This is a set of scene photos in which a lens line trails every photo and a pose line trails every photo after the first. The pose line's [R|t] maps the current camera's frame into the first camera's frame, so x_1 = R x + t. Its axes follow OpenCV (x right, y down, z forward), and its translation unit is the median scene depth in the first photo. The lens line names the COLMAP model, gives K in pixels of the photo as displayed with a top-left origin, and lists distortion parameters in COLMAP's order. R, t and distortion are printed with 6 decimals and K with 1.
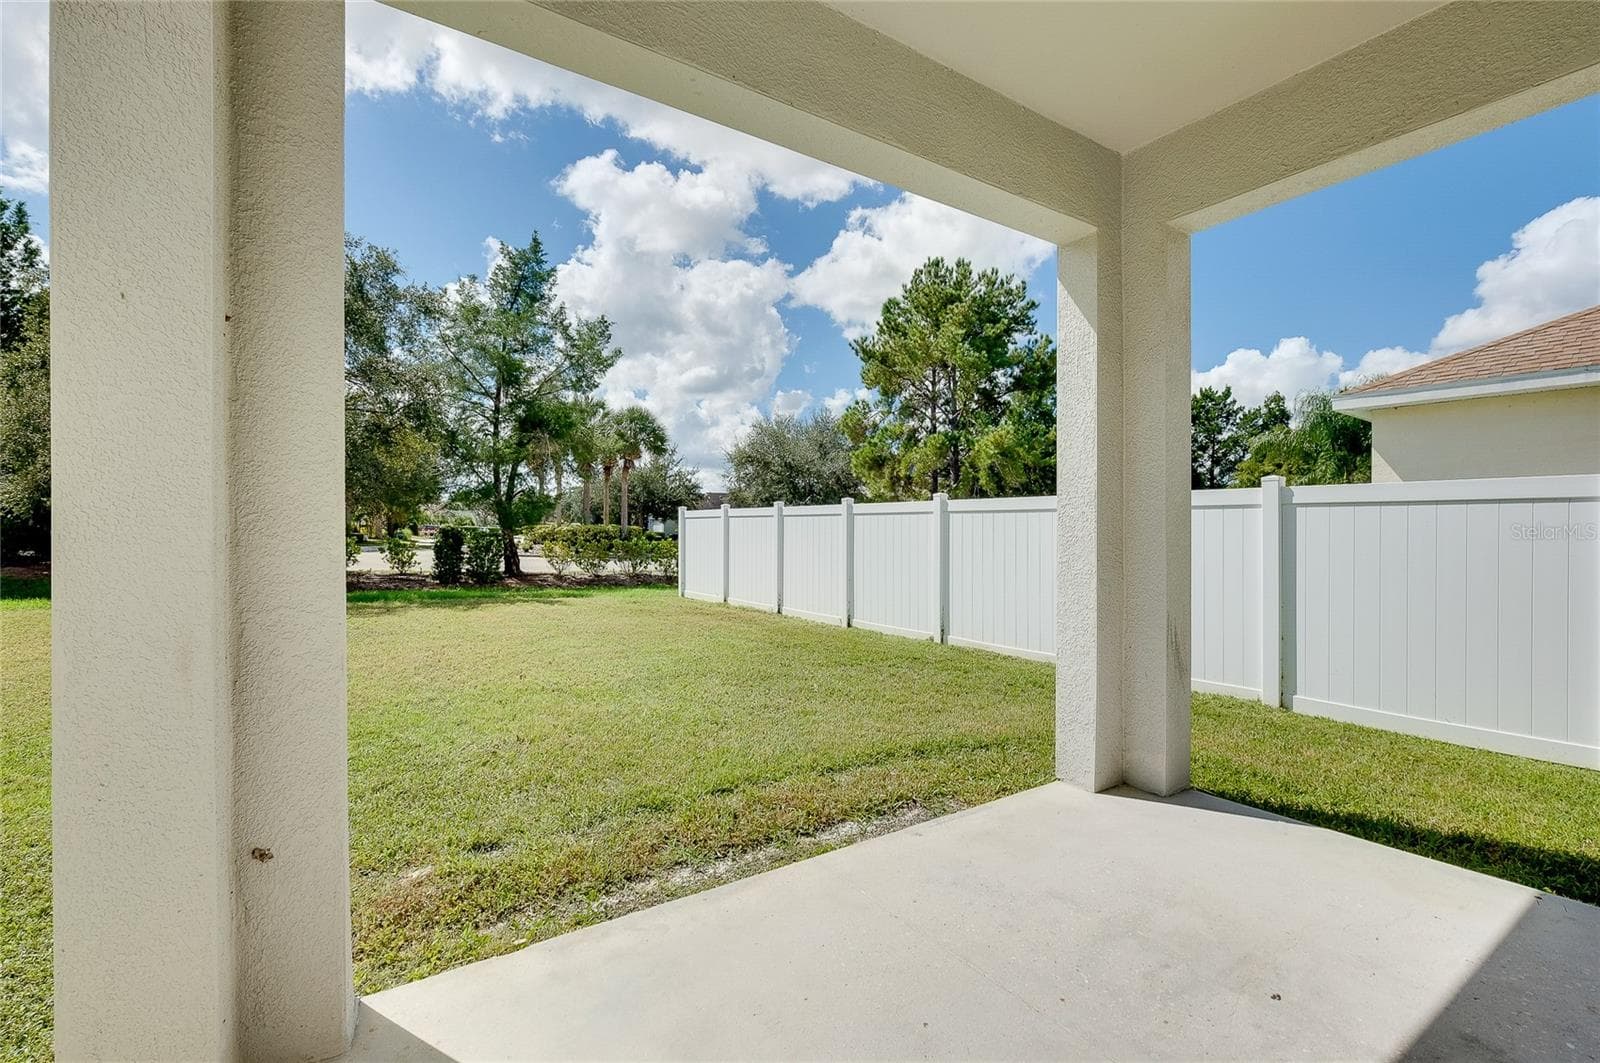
lens RADIAL K [[700.1, 0, 790.8], [0, 700.1, 518.2], [0, 0, 1]] dist [-0.001132, 0.000669]
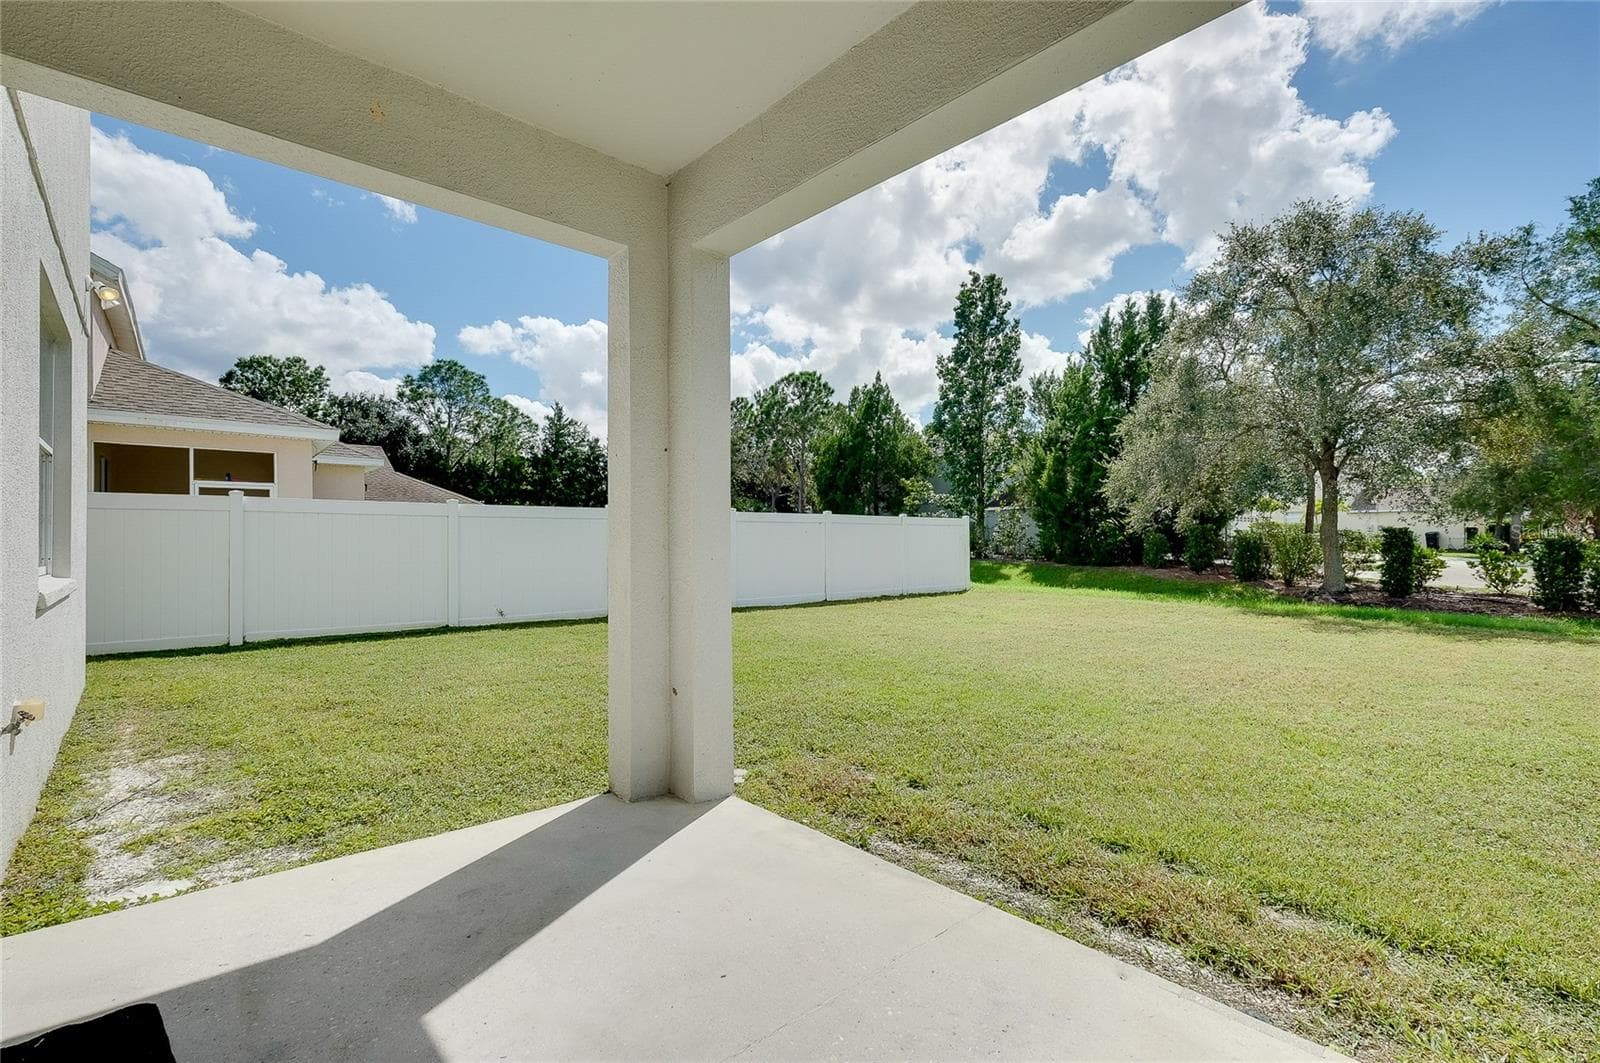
lens RADIAL K [[700.1, 0, 805.7], [0, 700.1, 543.7], [0, 0, 1]] dist [-0.001132, 0.000669]
pose [[0.162788, -0.002859, -0.986657, 0.152604], [0.022695, 0.999742, 0.000847, 0.002535], [0.986400, -0.022530, 0.162810, 0.109704]]
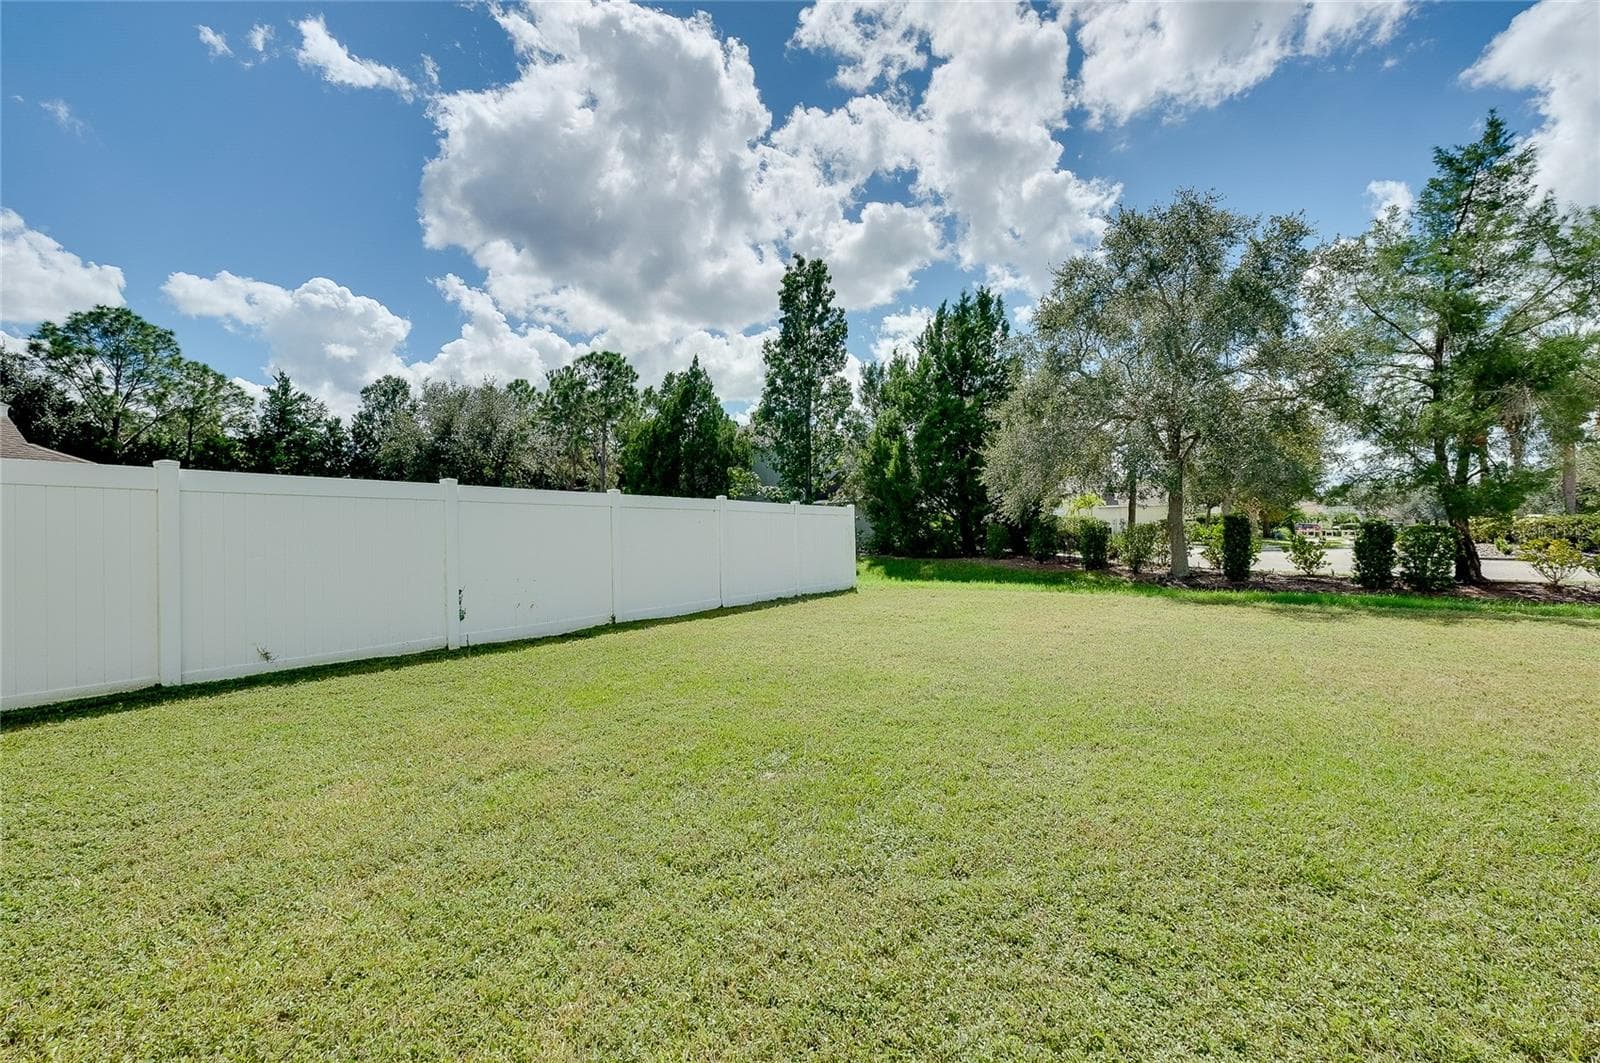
lens RADIAL K [[700.1, 0, 799.4], [0, 700.1, 532.9], [0, 0, 1]] dist [-0.001132, 0.000669]
pose [[0.452302, -0.017963, -0.891684, -0.071202], [0.035805, 0.999357, -0.001970, 0.004929], [0.891146, -0.031036, 0.452654, 0.018654]]
